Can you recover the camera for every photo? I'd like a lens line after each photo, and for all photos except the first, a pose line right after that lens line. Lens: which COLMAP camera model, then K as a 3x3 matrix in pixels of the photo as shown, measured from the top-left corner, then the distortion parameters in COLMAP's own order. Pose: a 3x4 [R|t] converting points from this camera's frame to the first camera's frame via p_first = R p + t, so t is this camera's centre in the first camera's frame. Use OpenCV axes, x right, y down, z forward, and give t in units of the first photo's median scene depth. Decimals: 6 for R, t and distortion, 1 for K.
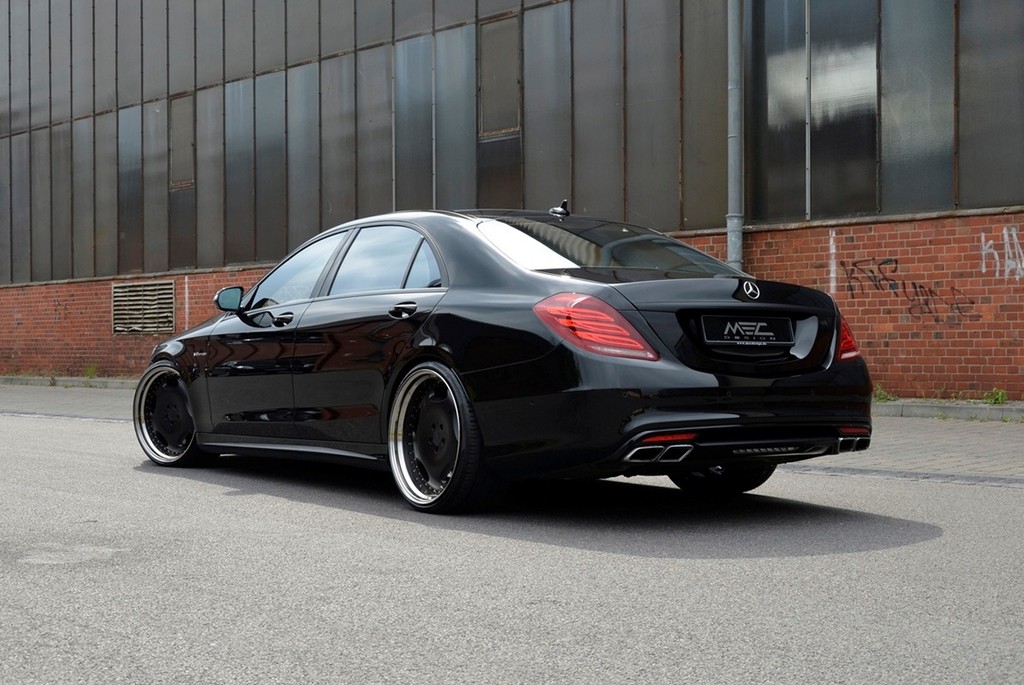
lens RADIAL K [[1398.7, 0, 511.7], [0, 1398.7, 377.5], [0, 0, 1]] dist [-0.052628, 0.100863]
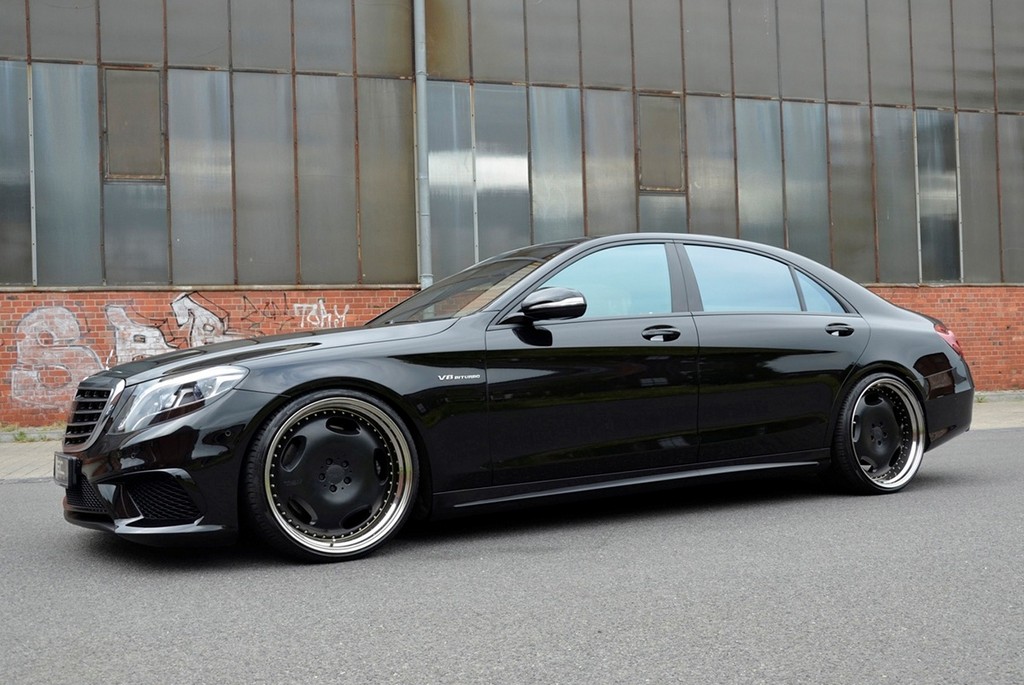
lens RADIAL K [[895.3, 0, 513.4], [0, 895.3, 377.0], [0, 0, 1]] dist [-0.042054, 0.012304]
pose [[0.505556, -0.013874, 0.862682, -0.476222], [0.045791, 0.998893, -0.010770, -0.008093], [-0.861578, 0.044948, 0.505632, 0.471141]]
